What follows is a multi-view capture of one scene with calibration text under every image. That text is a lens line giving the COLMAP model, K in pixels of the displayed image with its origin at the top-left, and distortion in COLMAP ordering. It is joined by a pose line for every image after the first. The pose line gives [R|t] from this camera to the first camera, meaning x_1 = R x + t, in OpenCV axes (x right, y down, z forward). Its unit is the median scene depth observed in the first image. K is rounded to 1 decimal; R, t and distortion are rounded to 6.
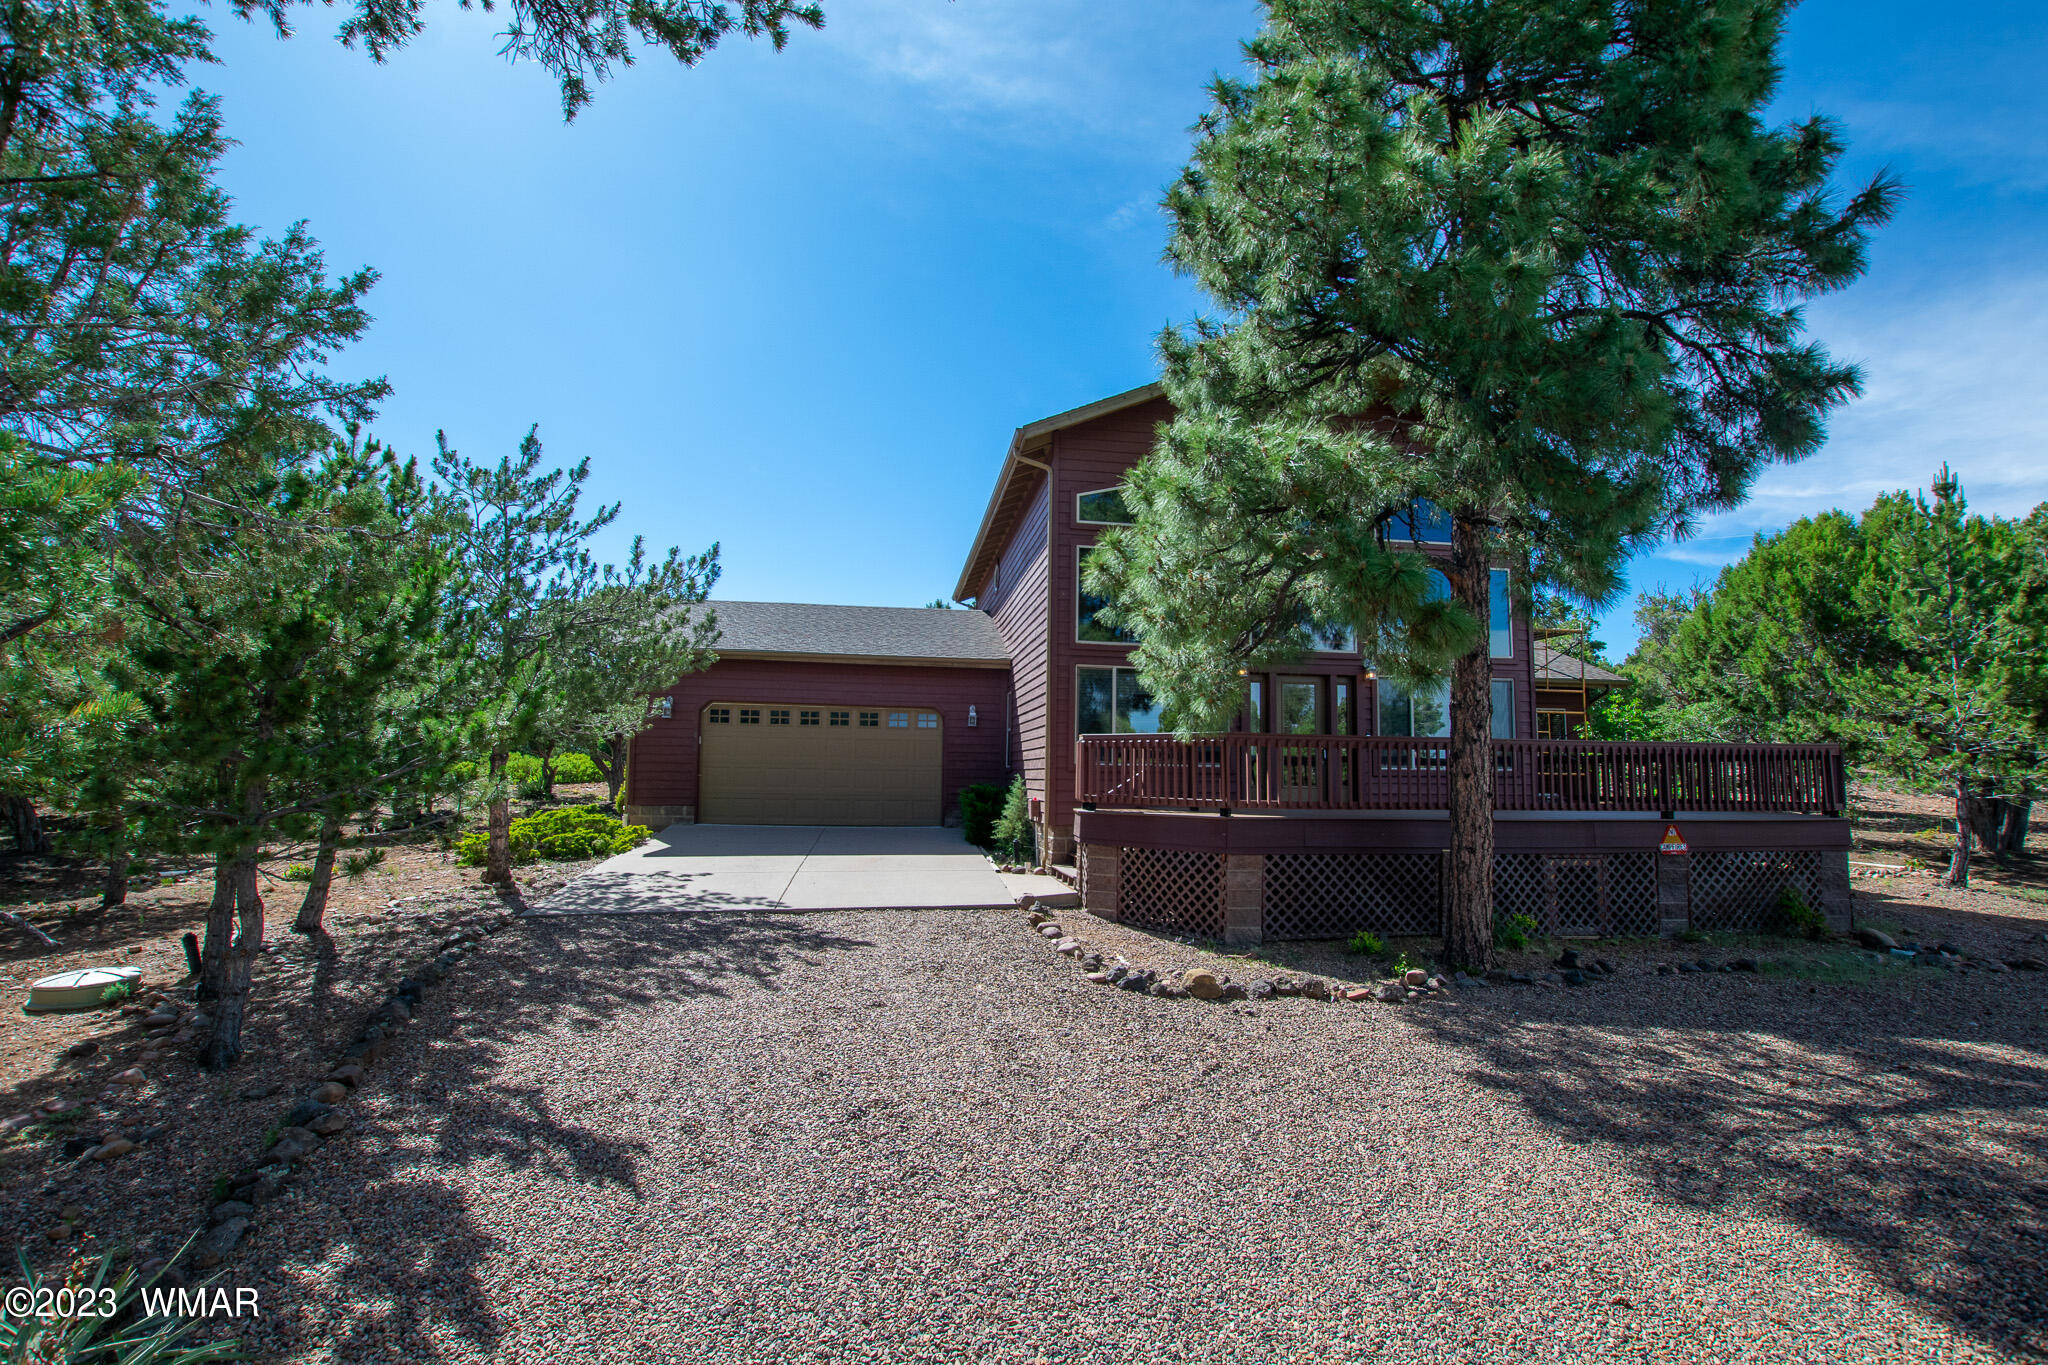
lens RADIAL K [[938.2, 0, 1017.9], [0, 938.2, 692.5], [0, 0, 1]] dist [-0.033745, 0.004896]
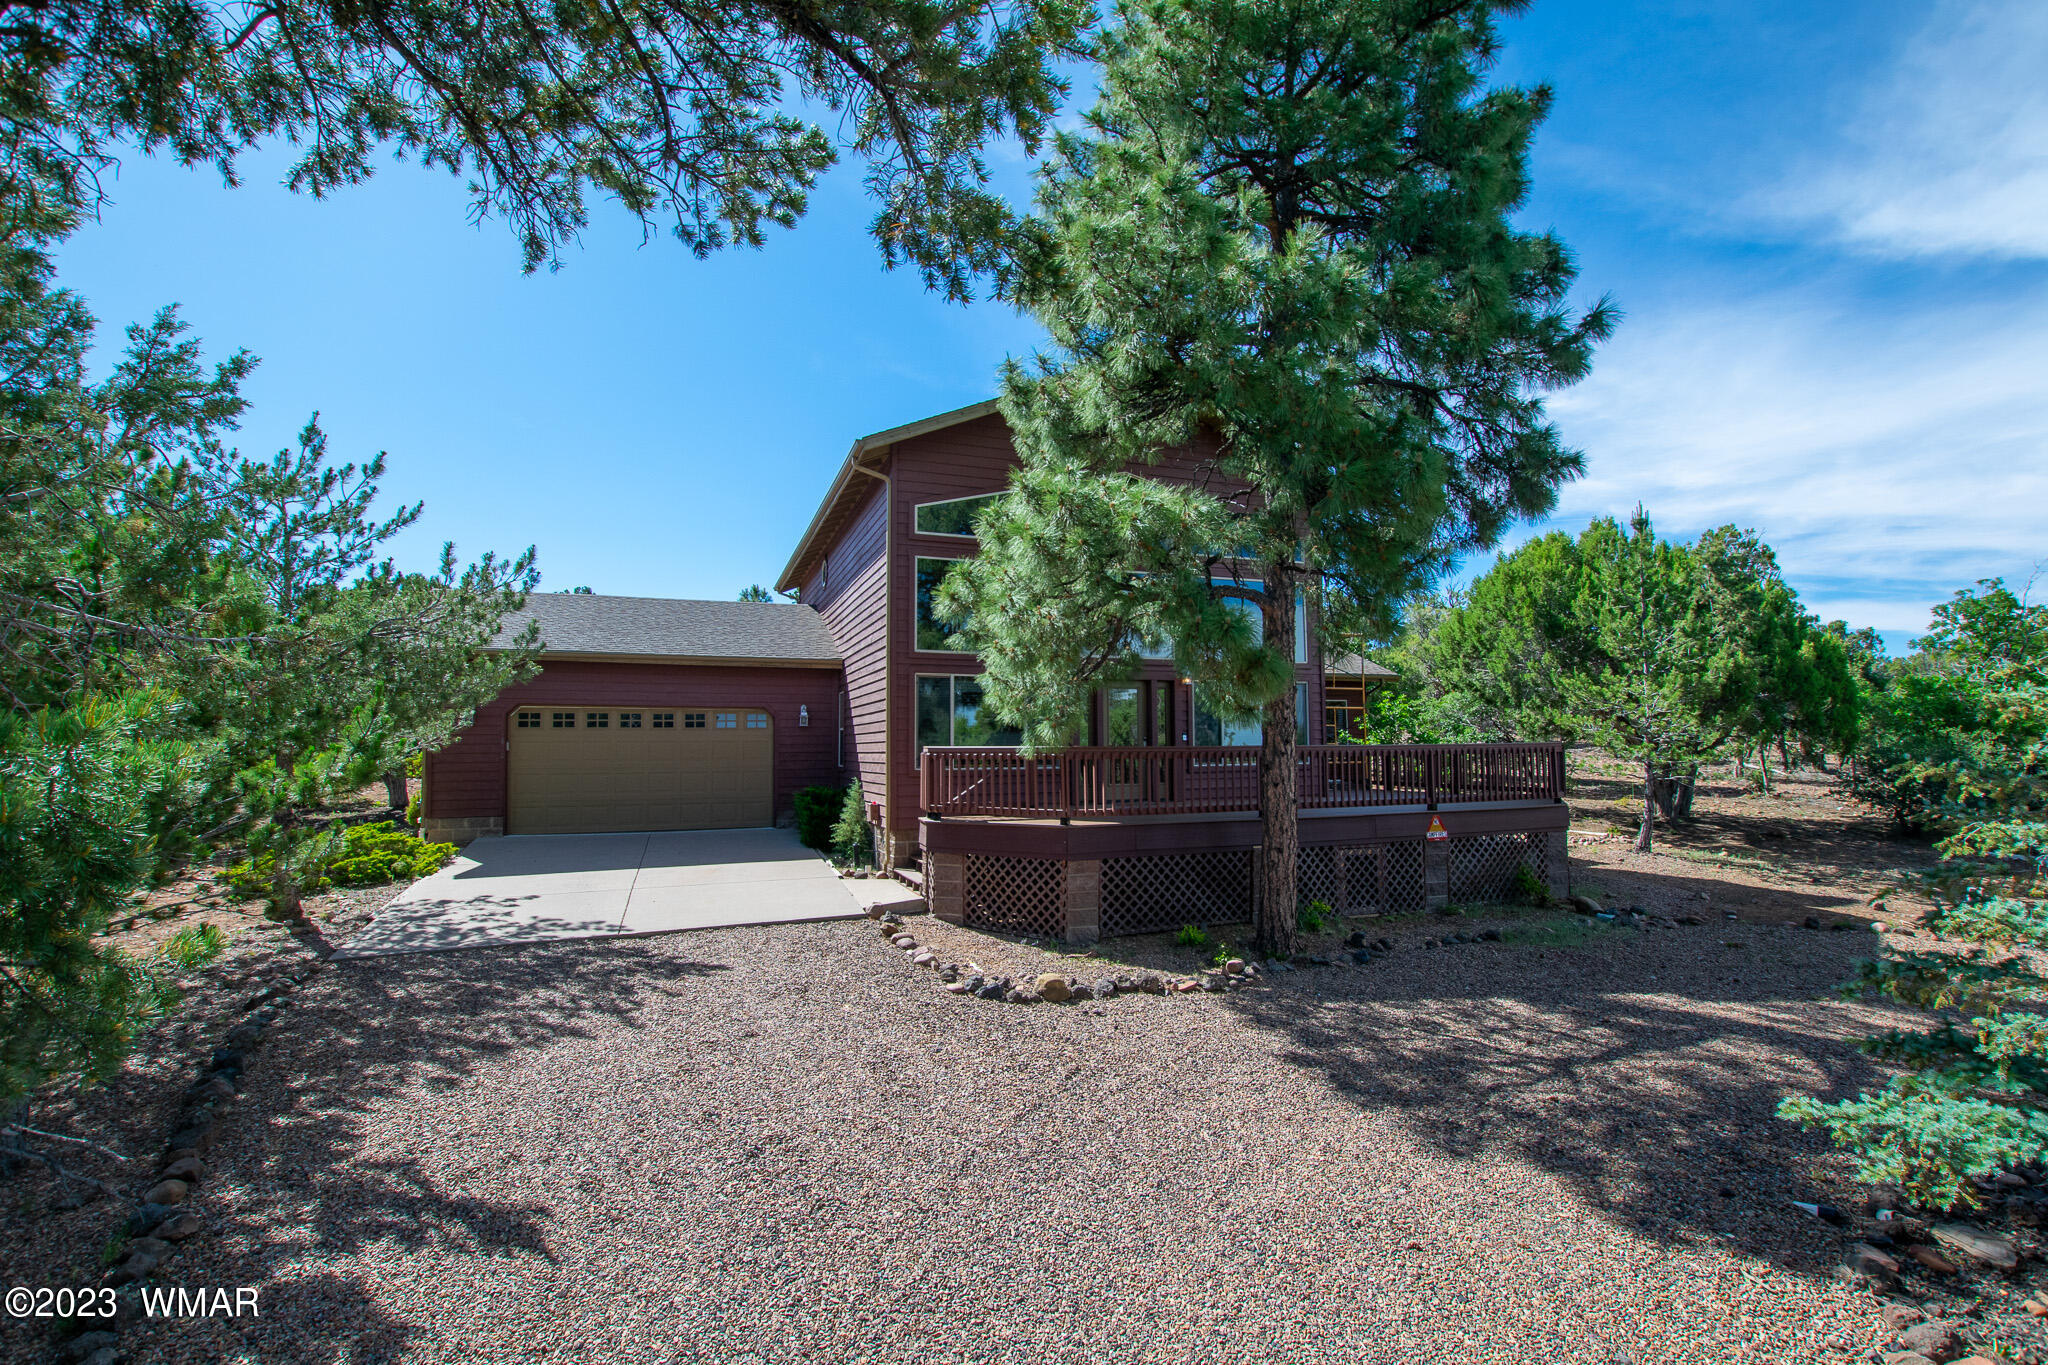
lens RADIAL K [[951.9, 0, 1024.0], [0, 951.9, 682.5], [0, 0, 1]] dist [-0.033326, 0.003300]
pose [[0.976493, -0.009969, 0.215317, -0.066320], [0.003238, 0.999496, 0.031594, -0.074593], [-0.215524, -0.030154, 0.976033, -0.060057]]
